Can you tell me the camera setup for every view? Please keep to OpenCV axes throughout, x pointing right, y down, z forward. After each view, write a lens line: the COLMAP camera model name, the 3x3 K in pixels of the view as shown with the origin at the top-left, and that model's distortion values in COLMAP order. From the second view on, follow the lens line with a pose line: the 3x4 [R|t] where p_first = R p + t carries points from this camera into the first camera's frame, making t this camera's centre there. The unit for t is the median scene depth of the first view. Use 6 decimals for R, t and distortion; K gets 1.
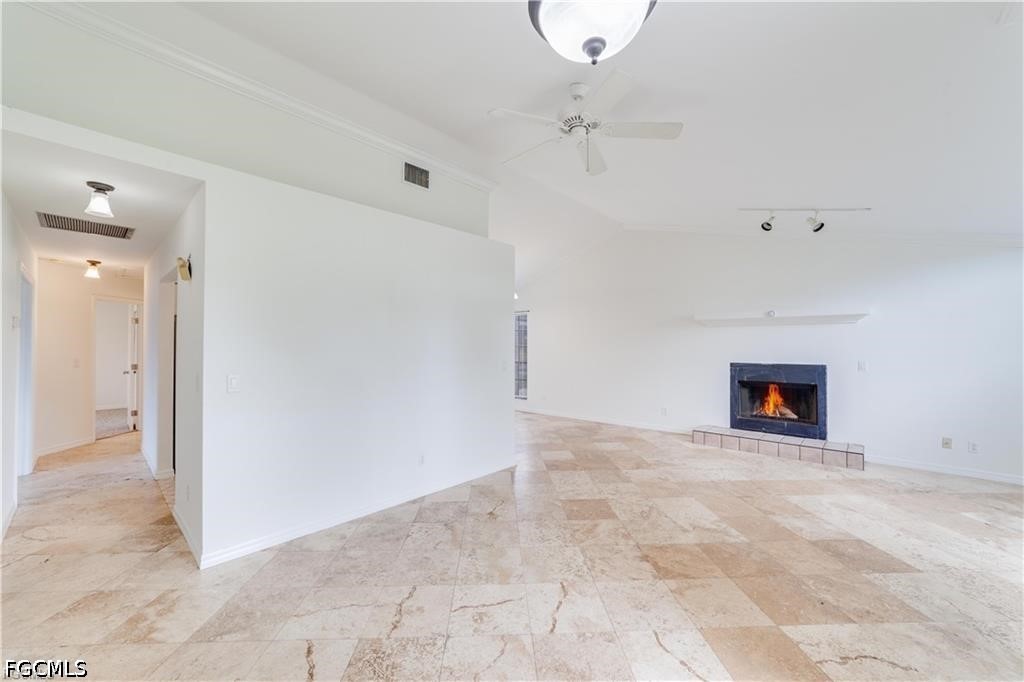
lens RADIAL K [[397.1, 0, 508.6], [0, 397.1, 341.6], [0, 0, 1]] dist [-0.010364, 0.000382]
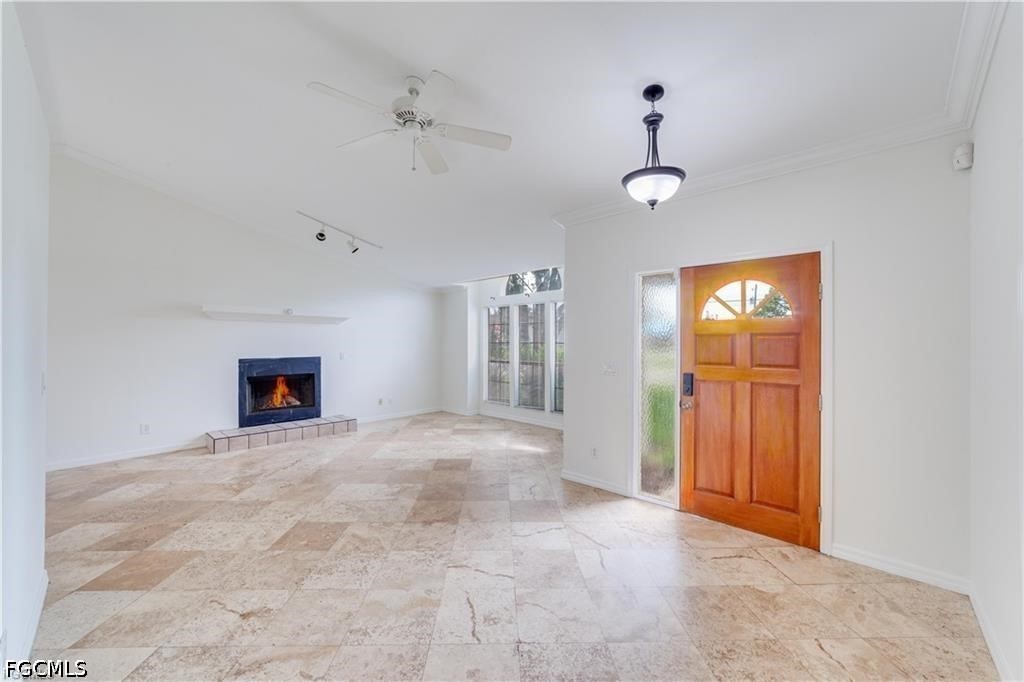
lens RADIAL K [[397.1, 0, 508.6], [0, 397.1, 341.6], [0, 0, 1]] dist [-0.010364, 0.000382]
pose [[0.006421, -0.001120, 0.999979, -0.438406], [-0.012429, 0.999922, 0.001200, 0.002714], [-0.999902, -0.012436, 0.006407, 0.400553]]
